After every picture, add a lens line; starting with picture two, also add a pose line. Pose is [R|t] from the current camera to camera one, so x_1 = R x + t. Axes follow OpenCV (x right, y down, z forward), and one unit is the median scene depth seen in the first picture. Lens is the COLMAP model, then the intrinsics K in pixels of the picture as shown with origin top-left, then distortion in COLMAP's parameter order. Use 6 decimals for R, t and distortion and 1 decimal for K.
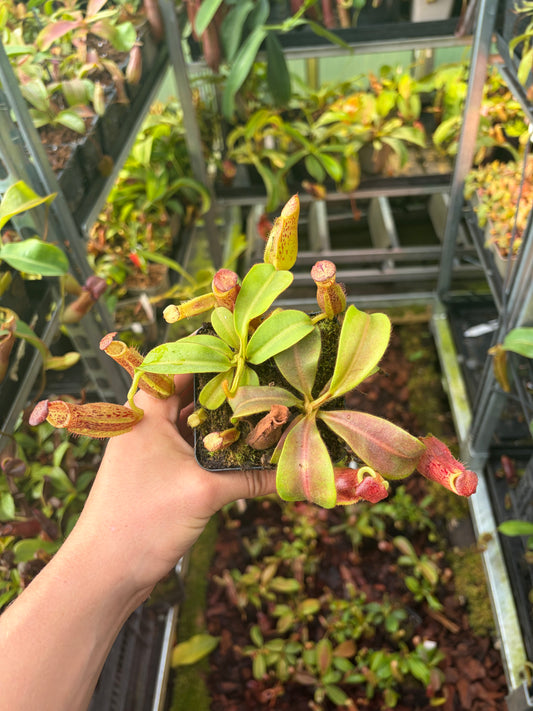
lens RADIAL K [[549.5, 0, 266.5], [0, 549.5, 355.5], [0, 0, 1]] dist [0.030200, -0.054591]
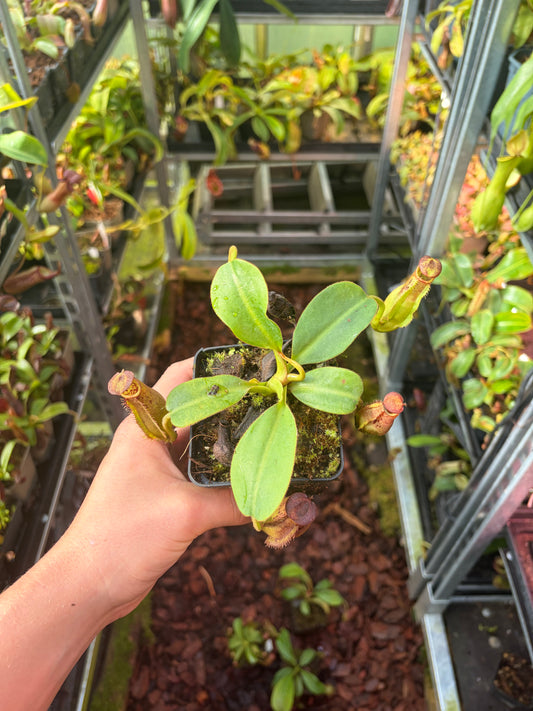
lens RADIAL K [[549.5, 0, 266.5], [0, 549.5, 355.5], [0, 0, 1]] dist [0.030200, -0.054591]
pose [[0.993940, 0.030360, 0.105651, -0.002636], [-0.031607, 0.999449, 0.010141, 0.103947], [-0.105285, -0.013419, 0.994352, -0.102560]]
